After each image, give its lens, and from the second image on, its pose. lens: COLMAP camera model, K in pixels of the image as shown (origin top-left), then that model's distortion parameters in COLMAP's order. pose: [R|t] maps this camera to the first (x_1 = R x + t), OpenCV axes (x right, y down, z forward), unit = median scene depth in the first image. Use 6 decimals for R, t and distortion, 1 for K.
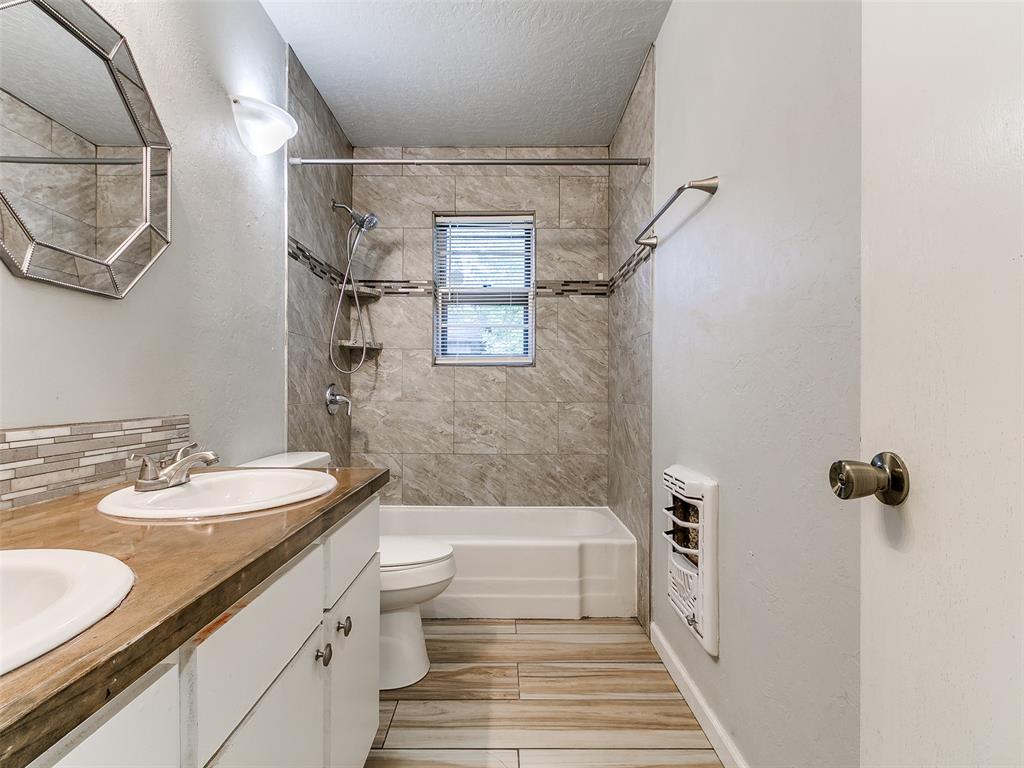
lens RADIAL K [[528.4, 0, 492.2], [0, 528.4, 388.3], [0, 0, 1]] dist [0.005738, -0.003150]
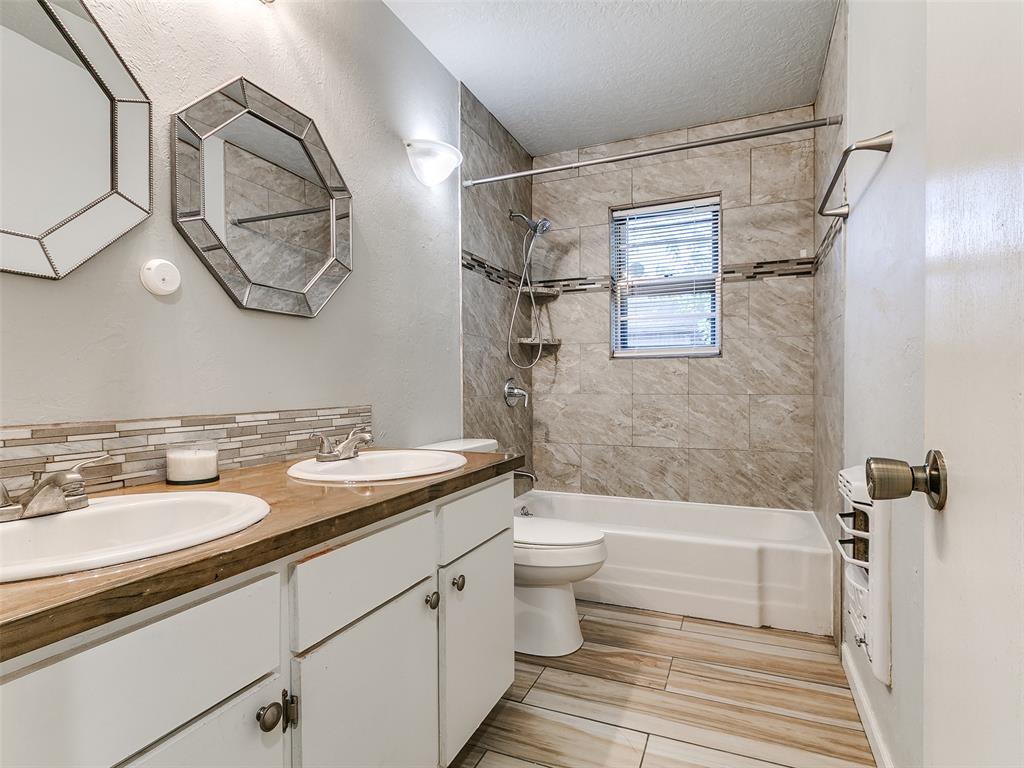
lens RADIAL K [[528.4, 0, 509.7], [0, 528.4, 389.2], [0, 0, 1]] dist [0.005738, -0.003150]
pose [[0.926017, -0.005657, -0.377439, 0.155989], [0.011367, 0.999852, 0.012901, -0.000280], [0.377310, -0.016237, 0.925945, -0.030781]]
